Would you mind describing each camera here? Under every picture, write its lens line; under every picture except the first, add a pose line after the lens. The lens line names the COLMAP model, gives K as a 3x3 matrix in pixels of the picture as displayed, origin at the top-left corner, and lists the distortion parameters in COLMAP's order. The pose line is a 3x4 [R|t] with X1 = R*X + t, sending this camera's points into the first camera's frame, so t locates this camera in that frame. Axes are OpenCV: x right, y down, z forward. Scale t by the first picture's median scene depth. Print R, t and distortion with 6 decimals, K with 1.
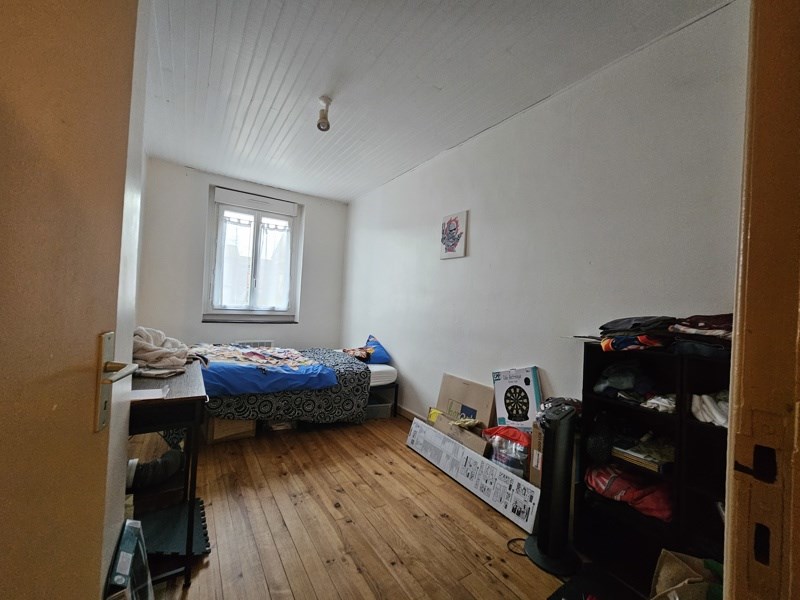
lens RADIAL K [[329.9, 0, 400.0], [0, 329.9, 300.0], [0, 0, 1]] dist [-0.000742, 0.005690]
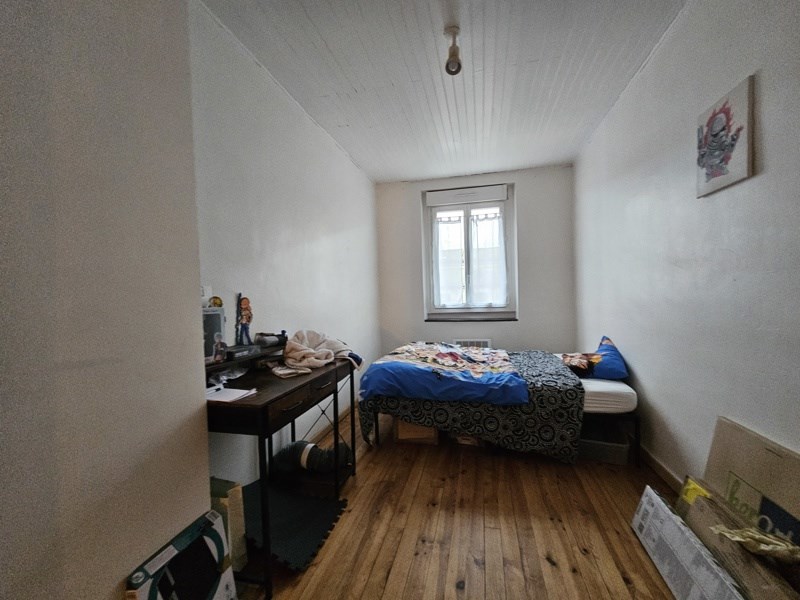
lens RADIAL K [[329.9, 0, 400.0], [0, 329.9, 300.0], [0, 0, 1]] dist [-0.000742, 0.005690]
pose [[0.693393, -0.060264, -0.718035, 0.164101], [0.069396, 0.997449, -0.016701, 0.015695], [0.717210, -0.038248, 0.695806, 0.282953]]
